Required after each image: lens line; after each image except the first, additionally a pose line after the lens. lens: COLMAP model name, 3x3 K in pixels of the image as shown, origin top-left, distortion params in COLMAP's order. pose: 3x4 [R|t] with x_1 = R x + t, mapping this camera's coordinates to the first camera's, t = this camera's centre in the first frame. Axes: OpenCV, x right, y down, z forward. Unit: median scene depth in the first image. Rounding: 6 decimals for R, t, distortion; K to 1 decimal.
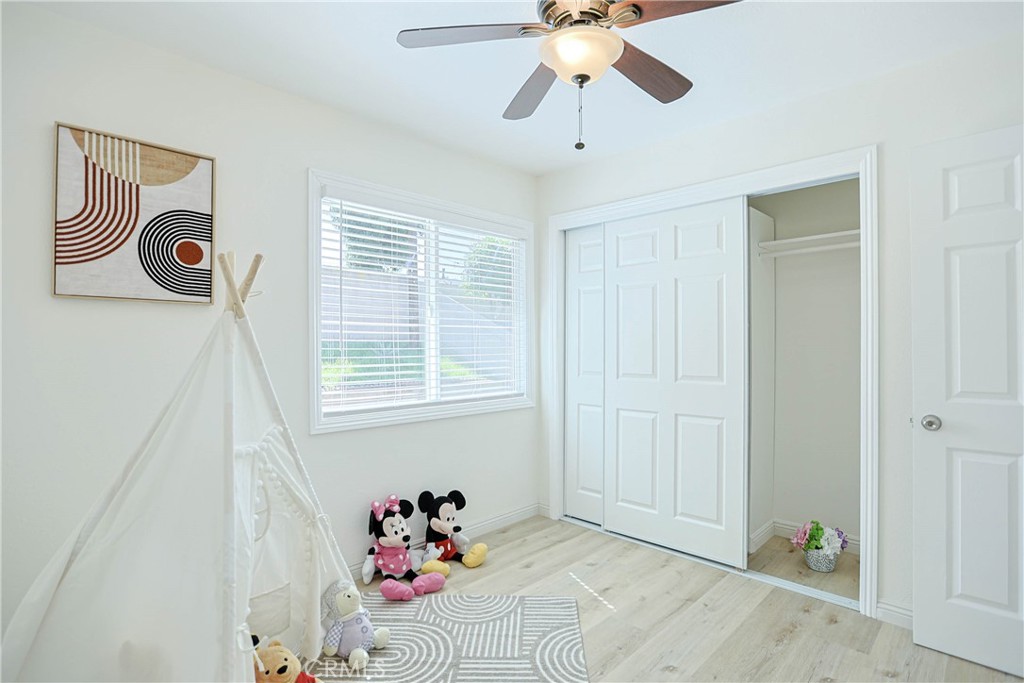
lens RADIAL K [[508.6, 0, 523.4], [0, 508.6, 339.1], [0, 0, 1]] dist [-0.062229, 0.020470]
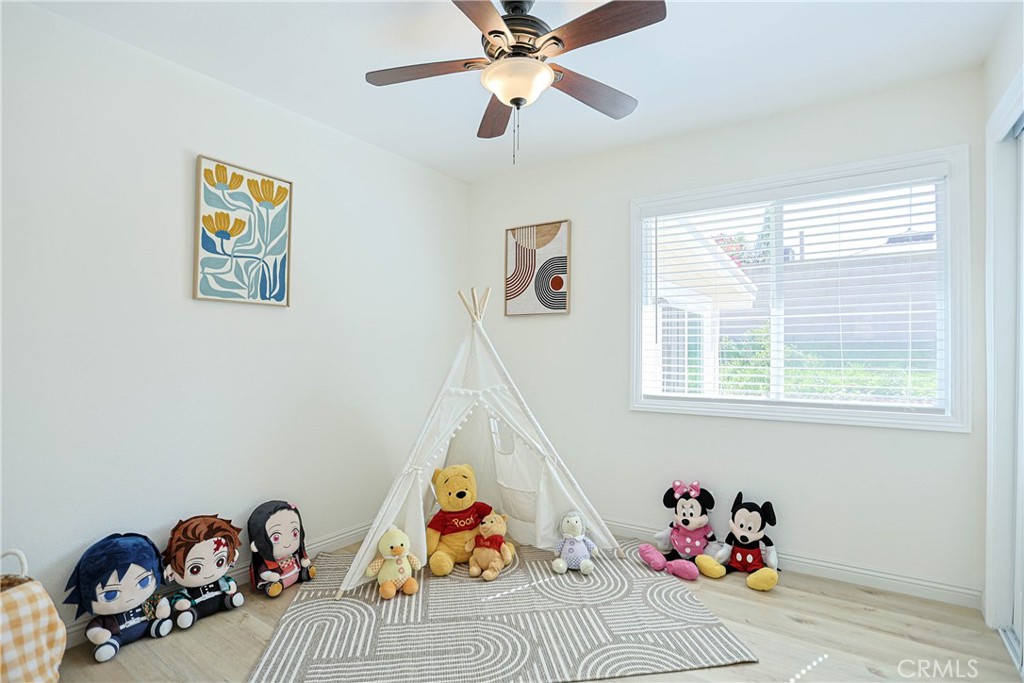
lens RADIAL K [[502.9, 0, 515.4], [0, 502.9, 341.0], [0, 0, 1]] dist [-0.060590, 0.026192]
pose [[0.165002, -0.022886, -0.986028, 0.900304], [0.004275, 0.999738, -0.022489, 0.050443], [0.986284, -0.000504, 0.165057, 0.586335]]
